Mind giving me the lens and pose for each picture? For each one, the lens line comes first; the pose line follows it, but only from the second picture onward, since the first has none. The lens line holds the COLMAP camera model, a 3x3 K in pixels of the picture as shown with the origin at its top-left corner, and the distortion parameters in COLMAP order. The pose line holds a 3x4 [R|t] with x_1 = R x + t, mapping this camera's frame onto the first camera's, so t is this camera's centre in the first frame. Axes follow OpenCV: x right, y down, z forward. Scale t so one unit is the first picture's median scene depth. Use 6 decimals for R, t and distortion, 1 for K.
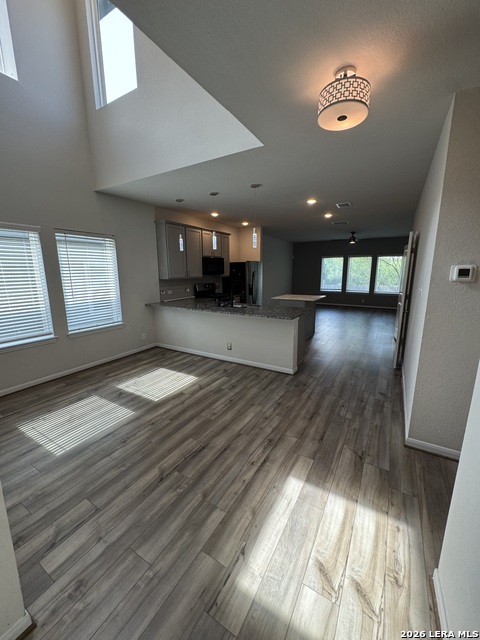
lens RADIAL K [[257.2, 0, 239.2], [0, 257.2, 321.6], [0, 0, 1]] dist [0.001035, 0.000023]
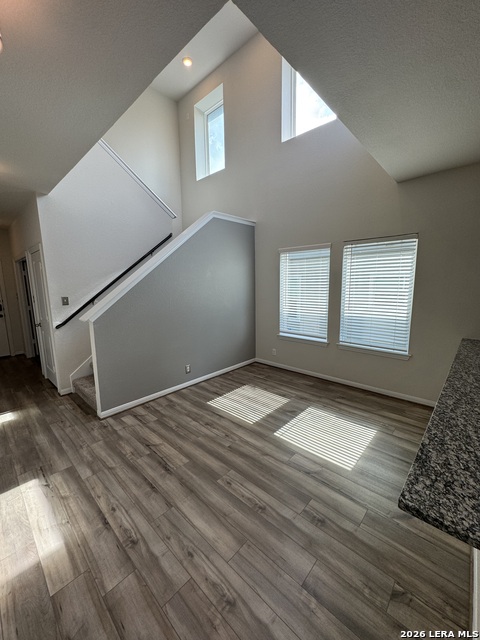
lens RADIAL K [[257.2, 0, 240.5], [0, 257.2, 319.2], [0, 0, 1]] dist [0.001035, 0.000023]
pose [[-0.209243, 0.147502, -0.966675, 0.487609], [-0.177644, 0.966375, 0.185908, -0.209292], [0.961592, 0.210624, -0.176005, 0.990232]]
